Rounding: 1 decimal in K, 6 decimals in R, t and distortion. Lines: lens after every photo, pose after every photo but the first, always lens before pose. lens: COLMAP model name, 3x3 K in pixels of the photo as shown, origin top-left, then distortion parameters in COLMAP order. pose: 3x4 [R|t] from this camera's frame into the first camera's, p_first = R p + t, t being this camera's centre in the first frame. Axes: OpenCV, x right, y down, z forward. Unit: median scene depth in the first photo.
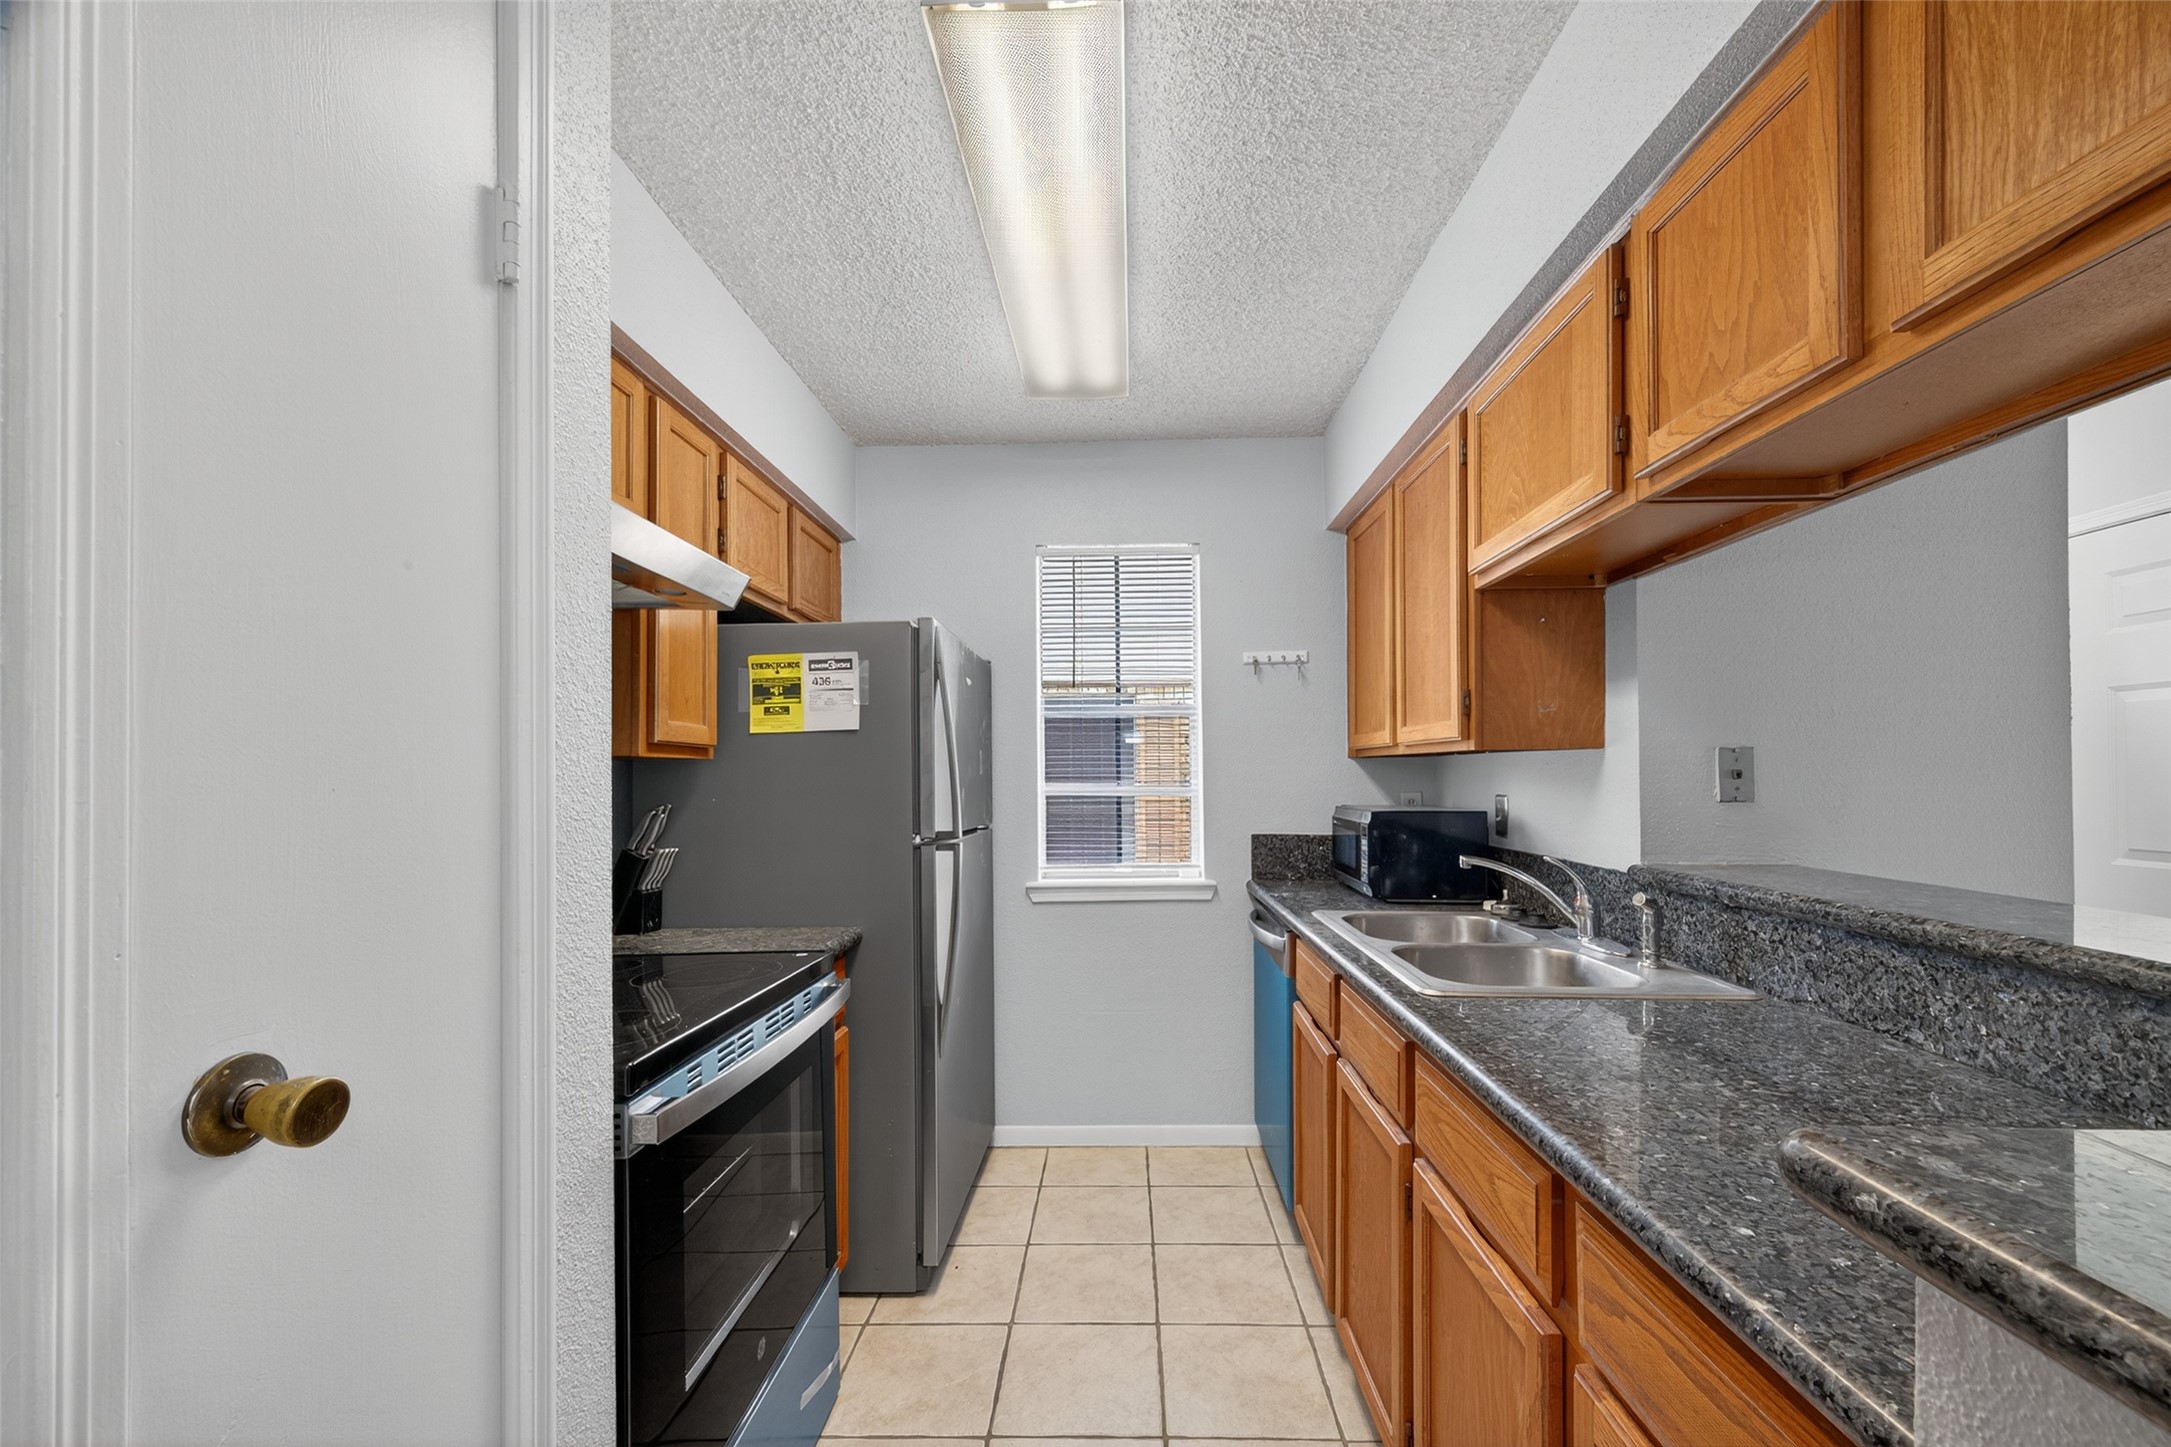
lens RADIAL K [[856.3, 0, 1108.6], [0, 856.3, 761.2], [0, 0, 1]] dist [0.003793, -0.000090]
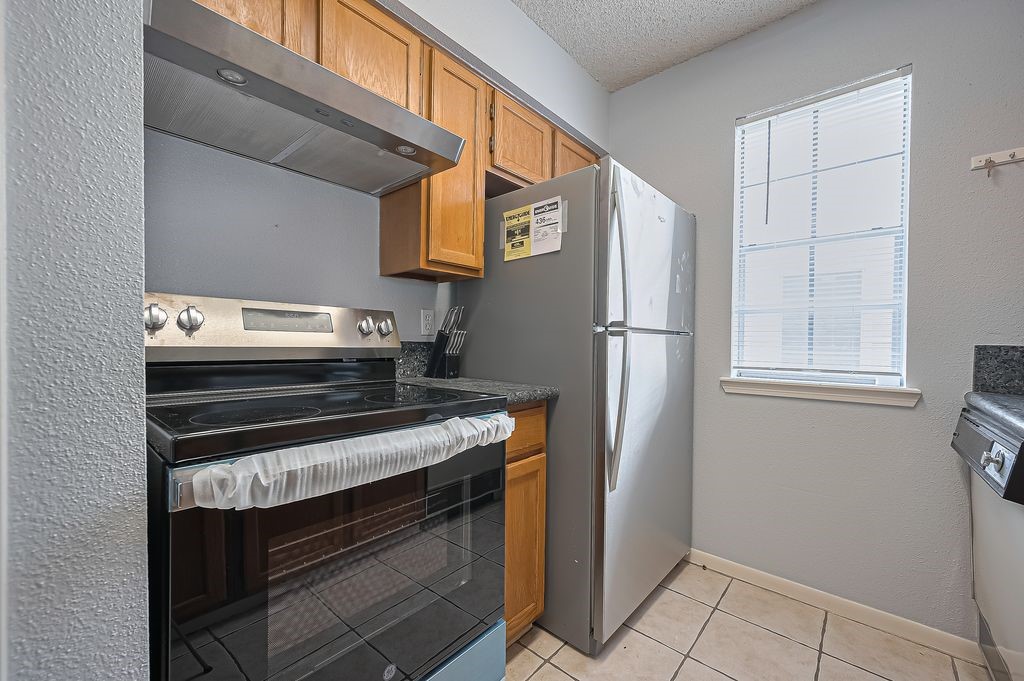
lens RADIAL K [[403.9, 0, 514.3], [0, 403.9, 344.6], [0, 0, 1]] dist [0.003793, -0.000090]
pose [[0.763285, 0.026552, -0.645516, 0.089907], [-0.004893, 0.999364, 0.035320, 0.096950], [0.646043, -0.023801, 0.762930, 0.428467]]
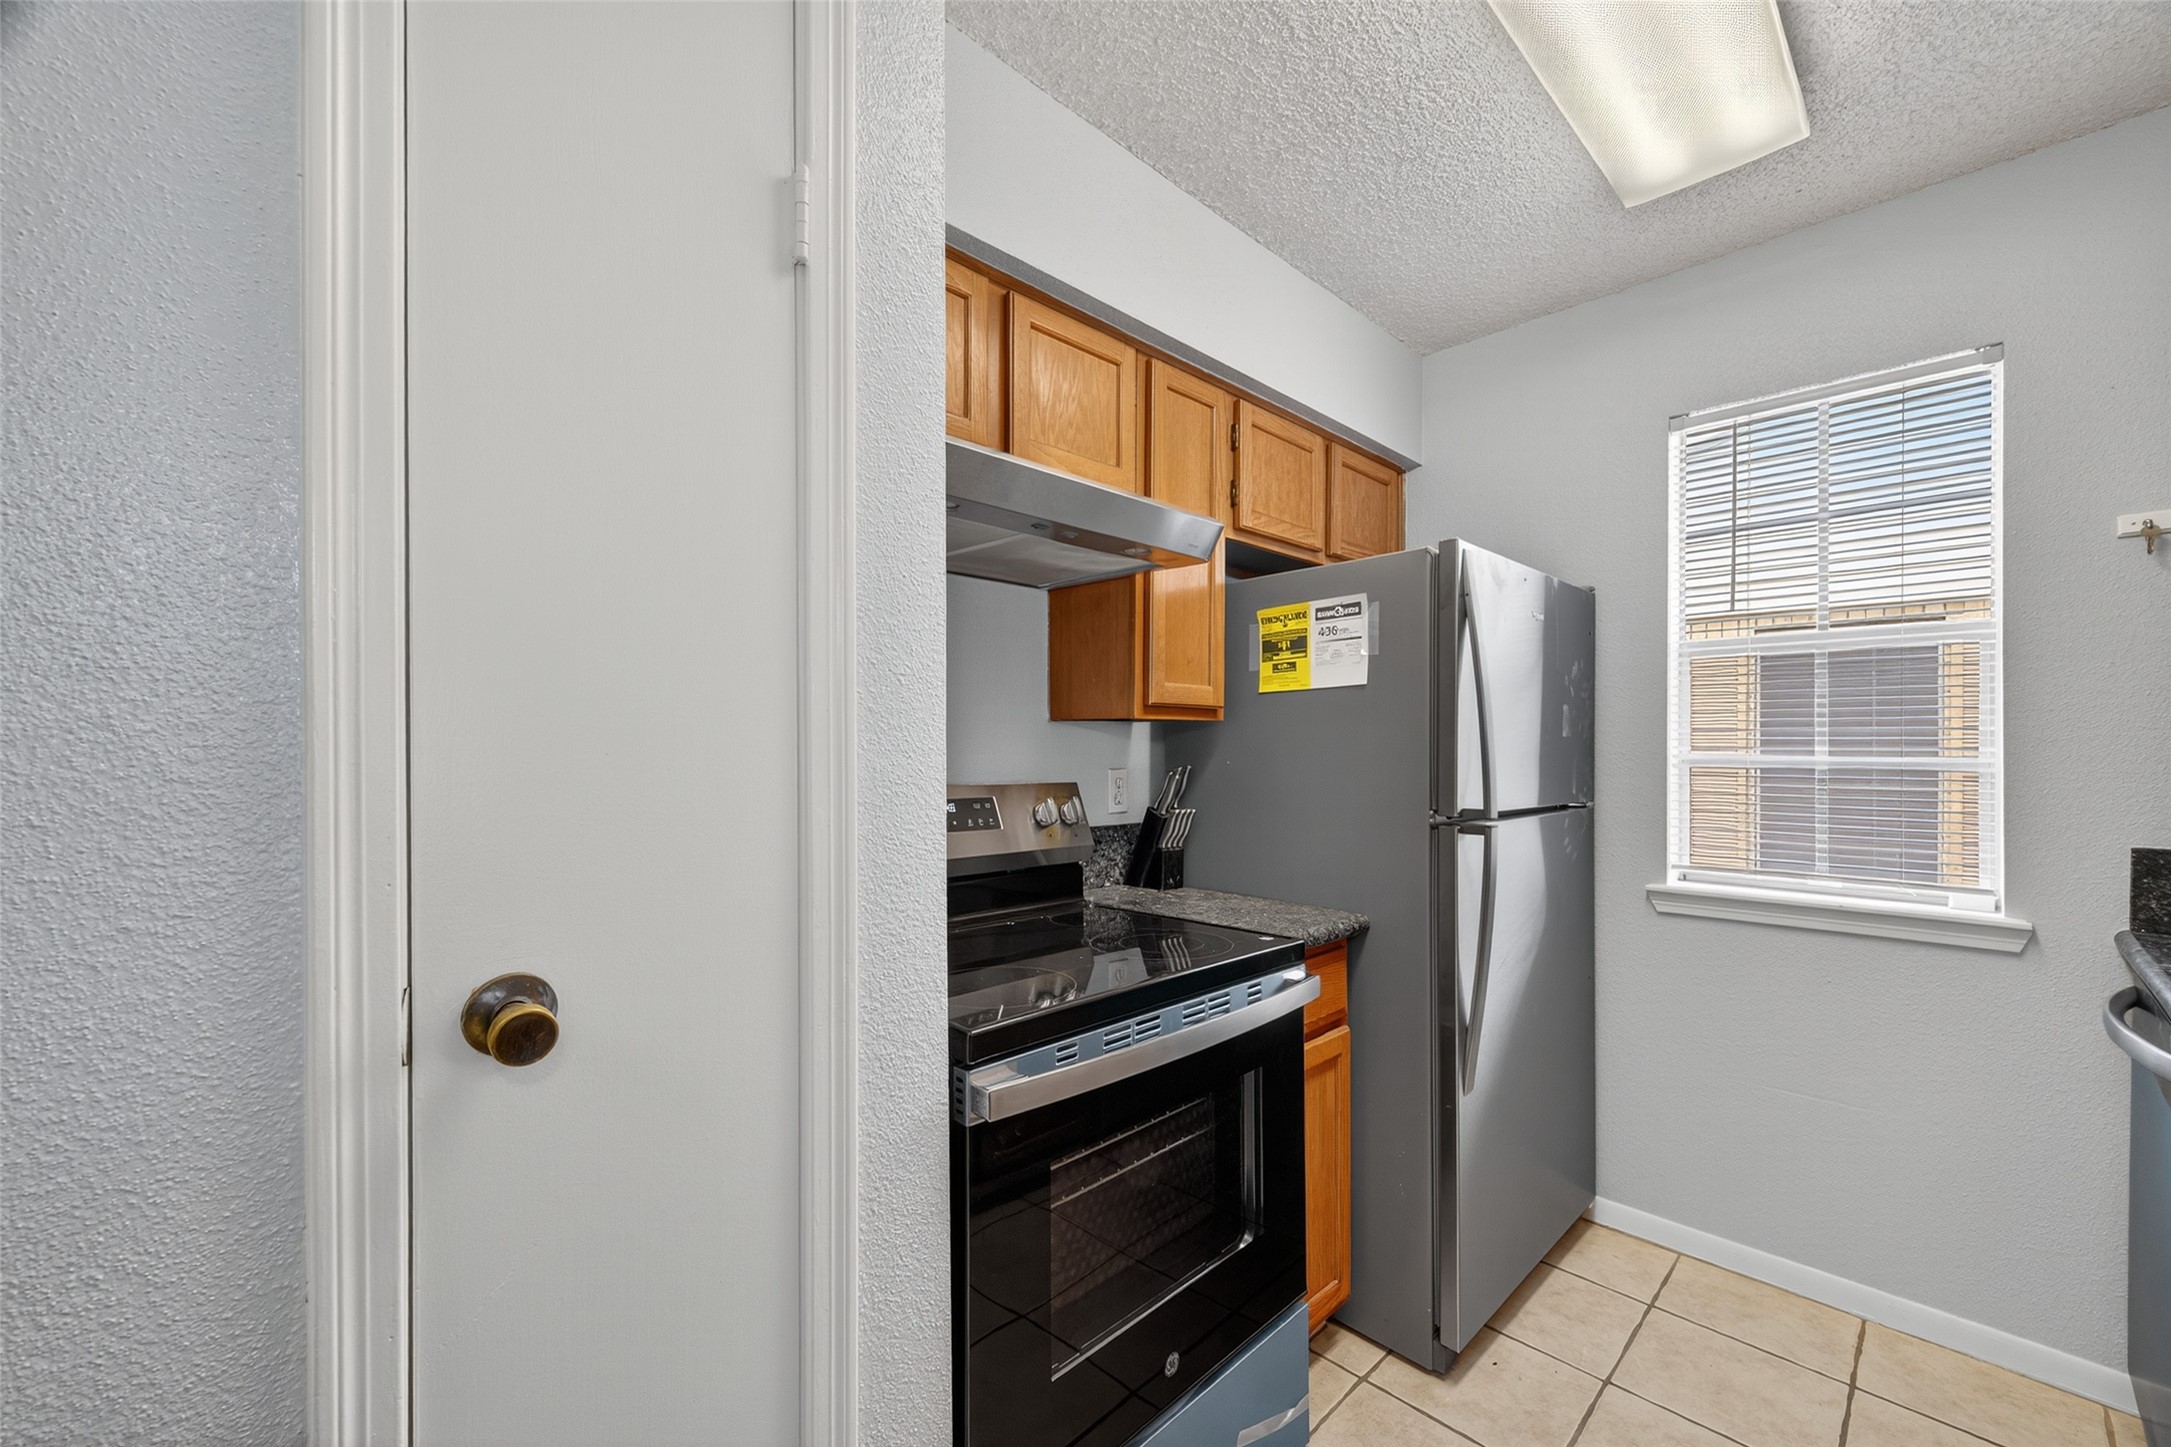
lens RADIAL K [[856.3, 0, 1082.8], [0, 856.3, 742.3], [0, 0, 1]] dist [0.003793, -0.000090]
pose [[0.709442, 0.009096, -0.704705, 0.107611], [0.009043, 0.999717, 0.022008, -0.000360], [0.704705, -0.021986, 0.709159, 0.193487]]
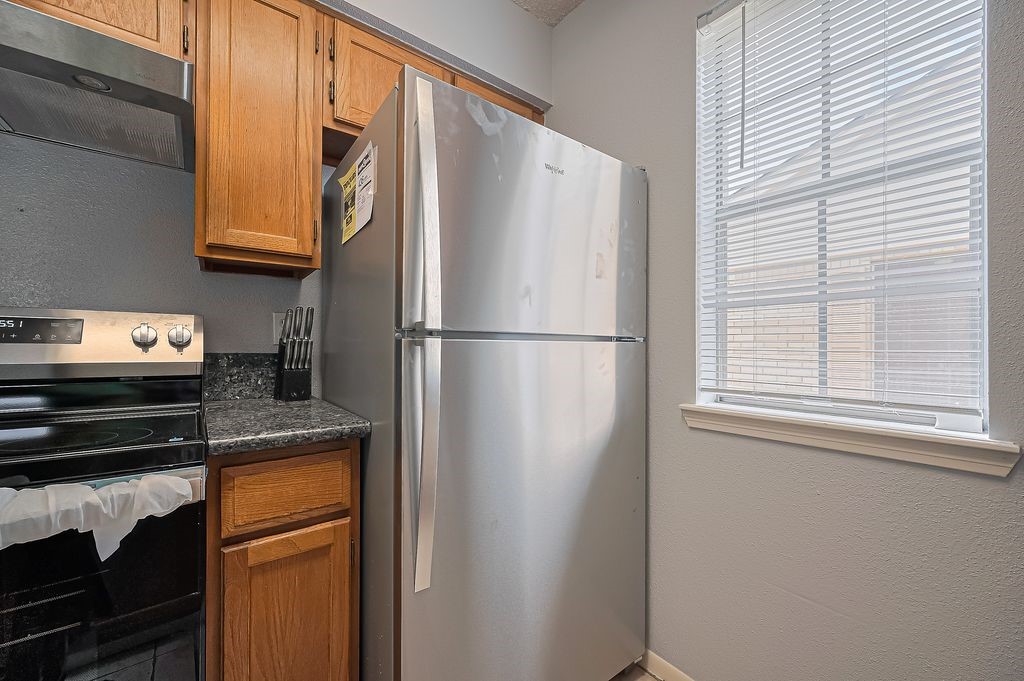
lens RADIAL K [[403.9, 0, 511.9], [0, 403.9, 346.2], [0, 0, 1]] dist [0.003793, -0.000090]
pose [[0.627837, 0.010355, -0.778276, 0.168068], [0.007870, 0.999776, 0.019651, 0.099049], [0.778305, -0.018462, 0.627614, 0.826319]]
